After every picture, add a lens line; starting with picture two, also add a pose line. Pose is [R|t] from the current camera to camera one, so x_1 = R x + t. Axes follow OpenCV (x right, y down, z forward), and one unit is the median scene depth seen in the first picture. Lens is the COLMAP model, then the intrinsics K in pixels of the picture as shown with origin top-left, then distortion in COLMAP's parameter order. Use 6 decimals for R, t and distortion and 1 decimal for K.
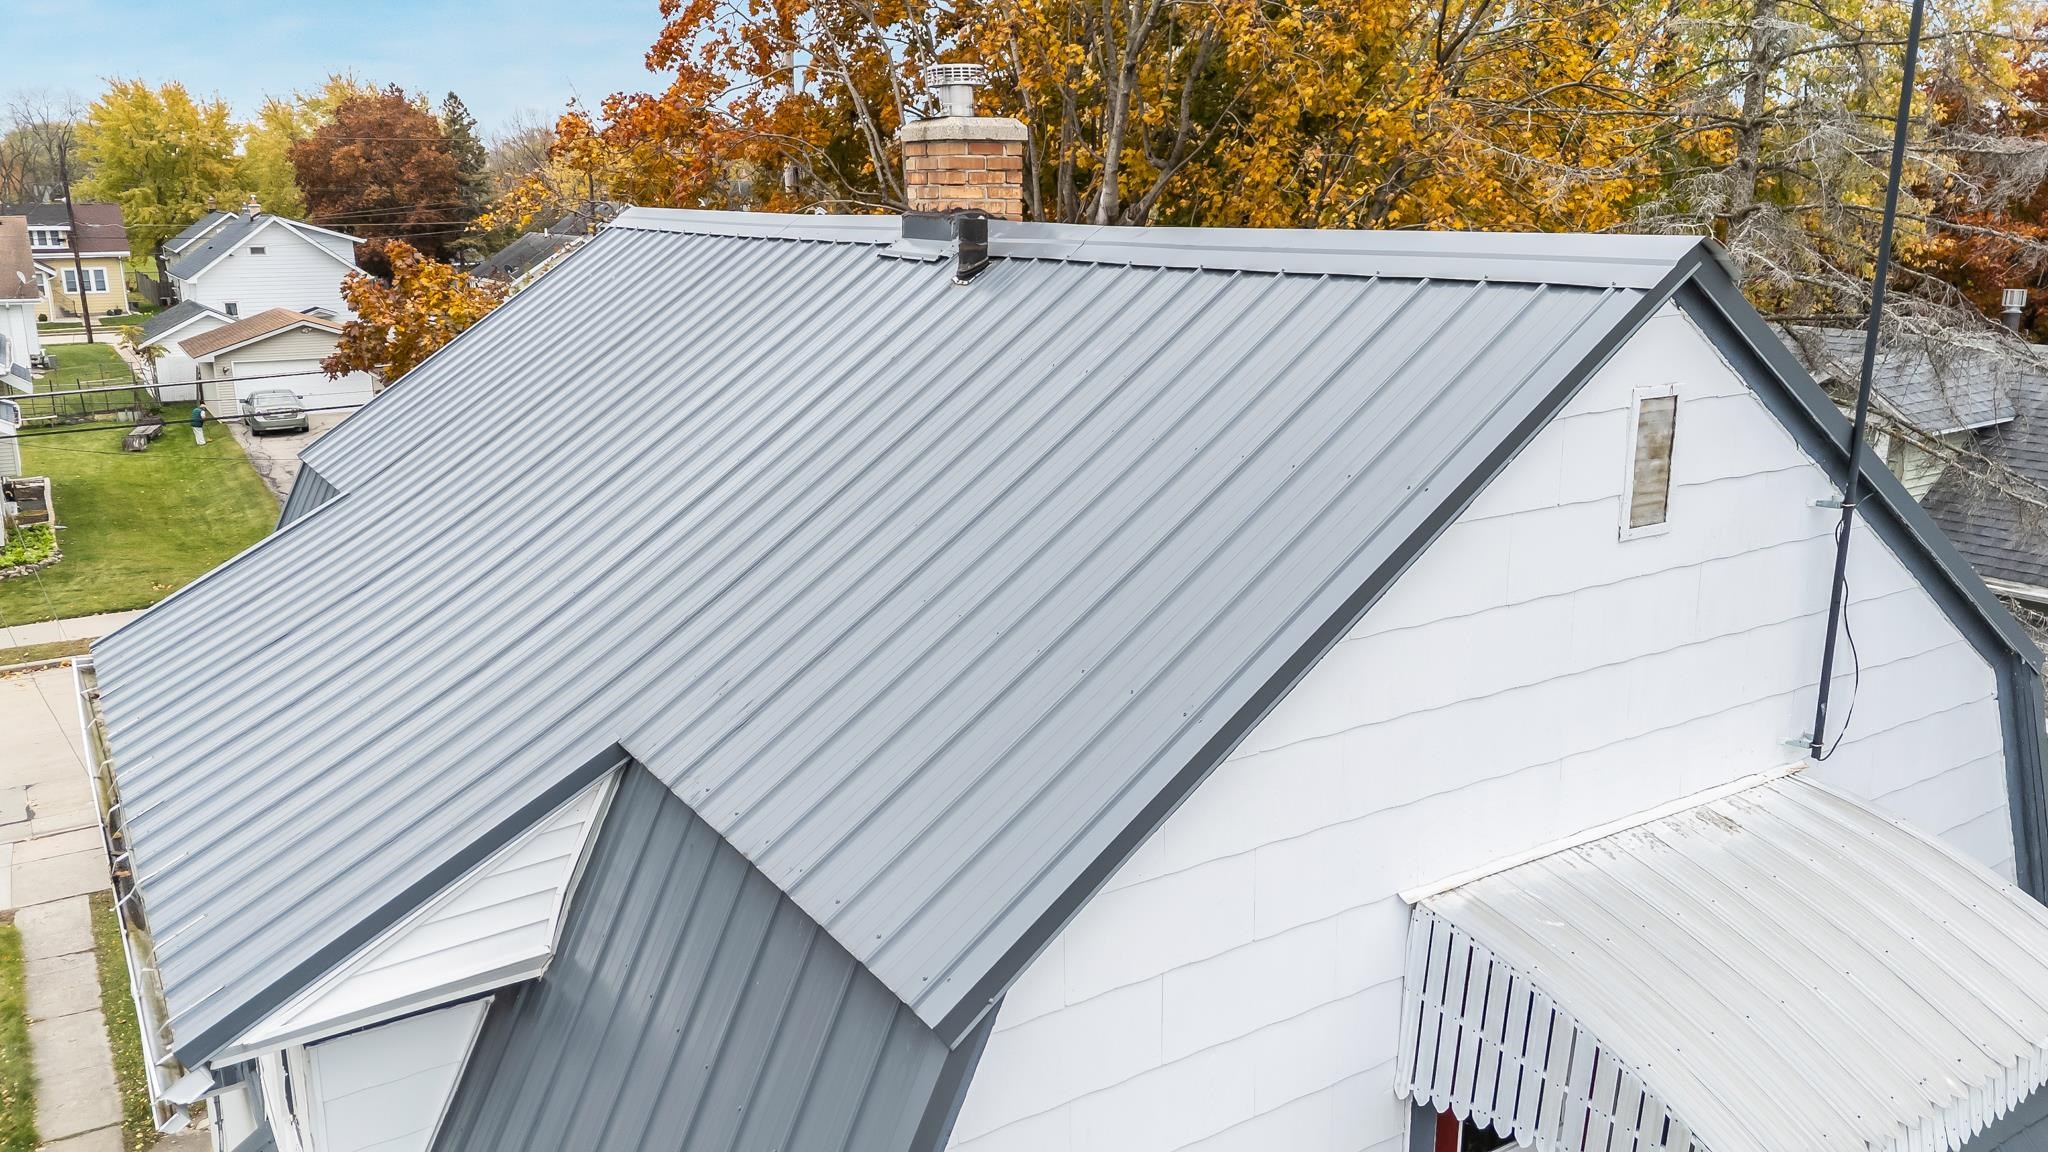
lens RADIAL K [[1507.9, 0, 1027.0], [0, 1507.9, 569.5], [0, 0, 1]] dist [0.024403, -0.014452]
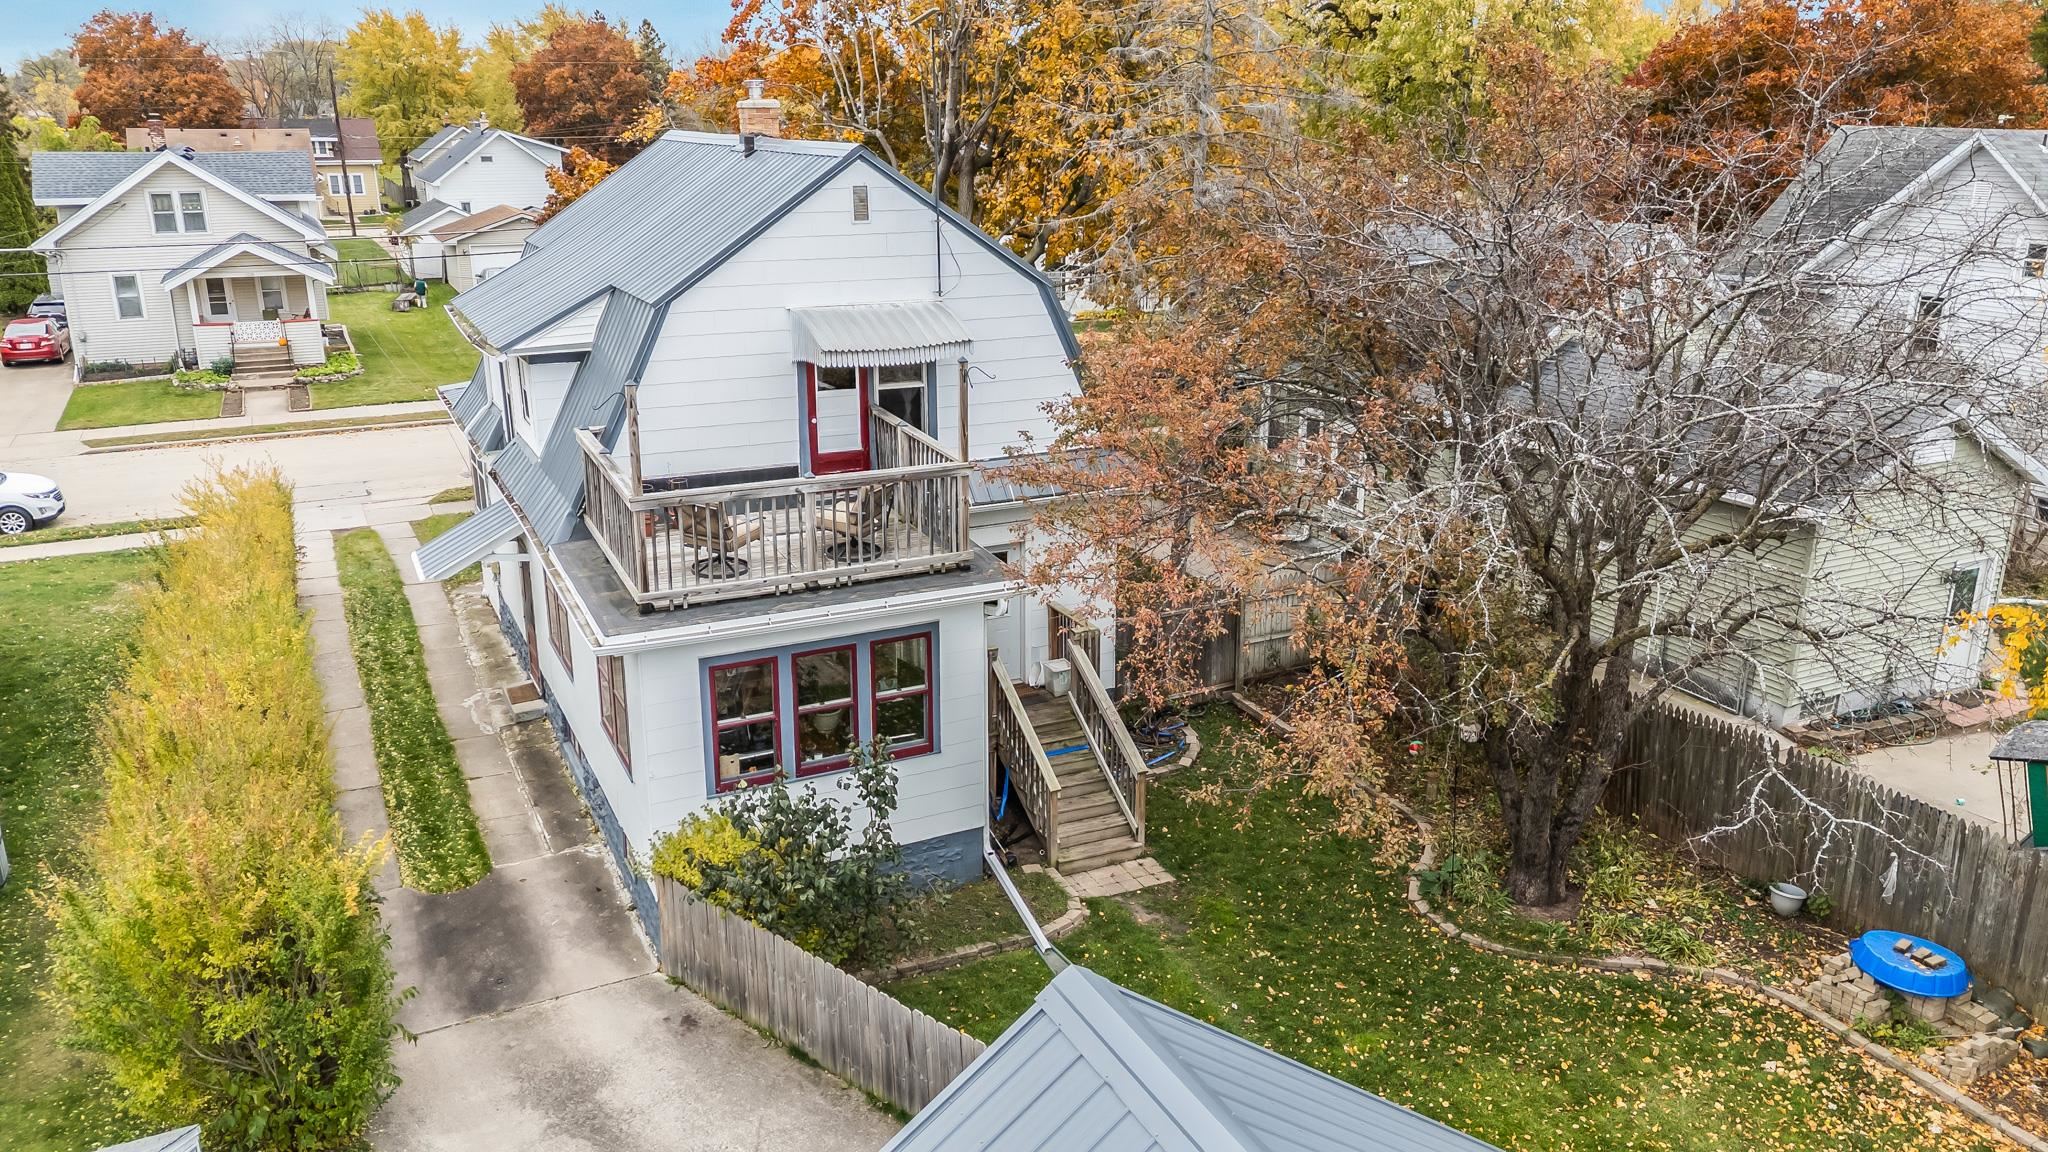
lens RADIAL K [[1507.9, 0, 1023.9], [0, 1507.9, 581.1], [0, 0, 1]] dist [0.024403, -0.014452]
pose [[0.991969, 0.037060, -0.120932, 0.061125], [-0.029600, 0.997580, 0.062914, 0.029460], [0.122971, -0.058829, 0.990665, -0.130287]]
